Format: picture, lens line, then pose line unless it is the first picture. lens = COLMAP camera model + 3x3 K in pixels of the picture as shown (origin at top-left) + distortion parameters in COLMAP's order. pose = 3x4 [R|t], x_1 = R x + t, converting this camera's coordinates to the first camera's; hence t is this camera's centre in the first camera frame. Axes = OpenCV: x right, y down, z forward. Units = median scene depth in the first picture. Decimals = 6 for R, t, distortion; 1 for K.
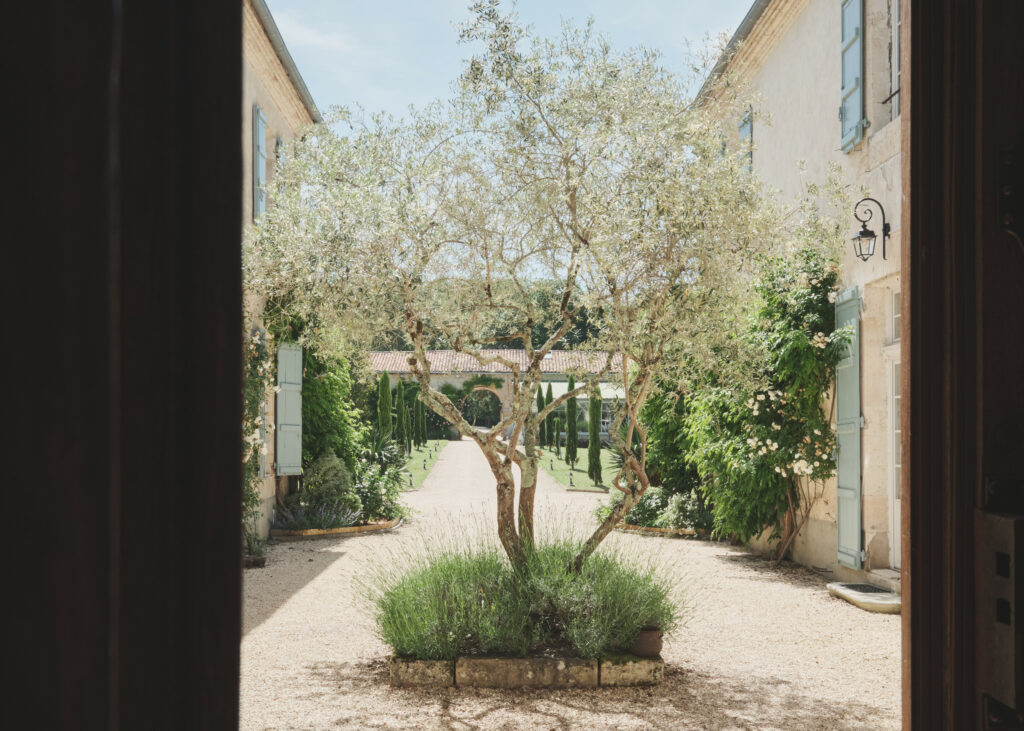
lens RADIAL K [[1242.3, 0, 512.0], [0, 1242.3, 365.5], [0, 0, 1]] dist [-0.005381, -0.001941]
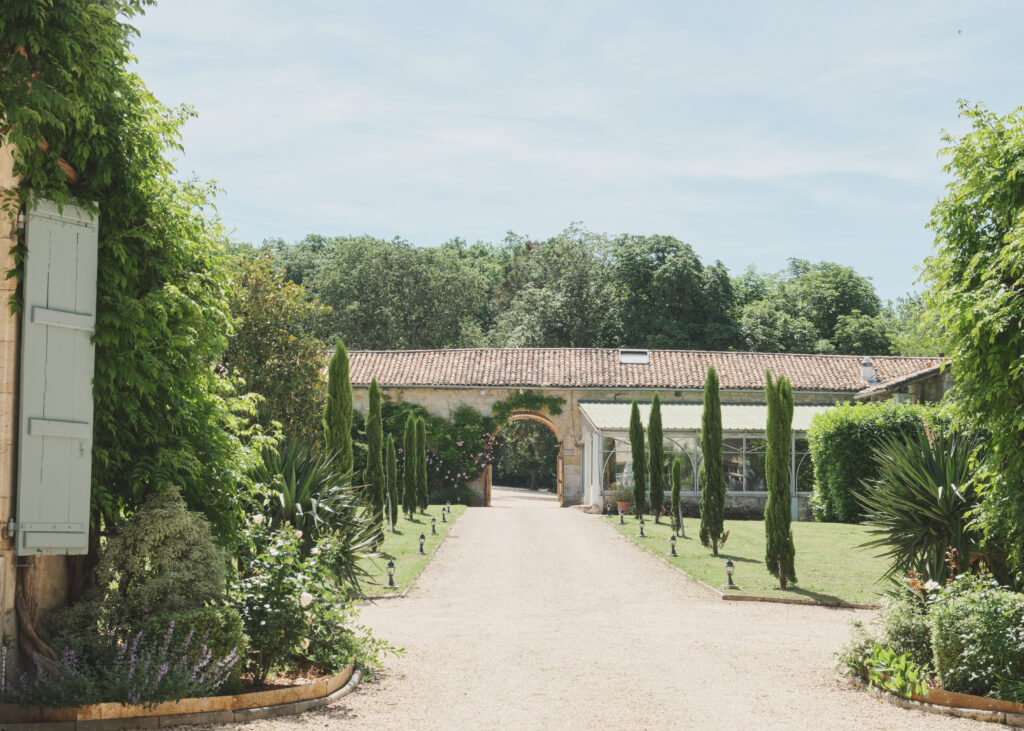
lens RADIAL K [[1338.9, 0, 512.0], [0, 1338.9, 365.5], [0, 0, 1]] dist [0.011485, 0.029835]
pose [[0.999937, 0.003137, -0.010760, -0.035255], [-0.003884, 0.997533, -0.070086, 0.056958], [0.010514, 0.070124, 0.997483, 0.571532]]
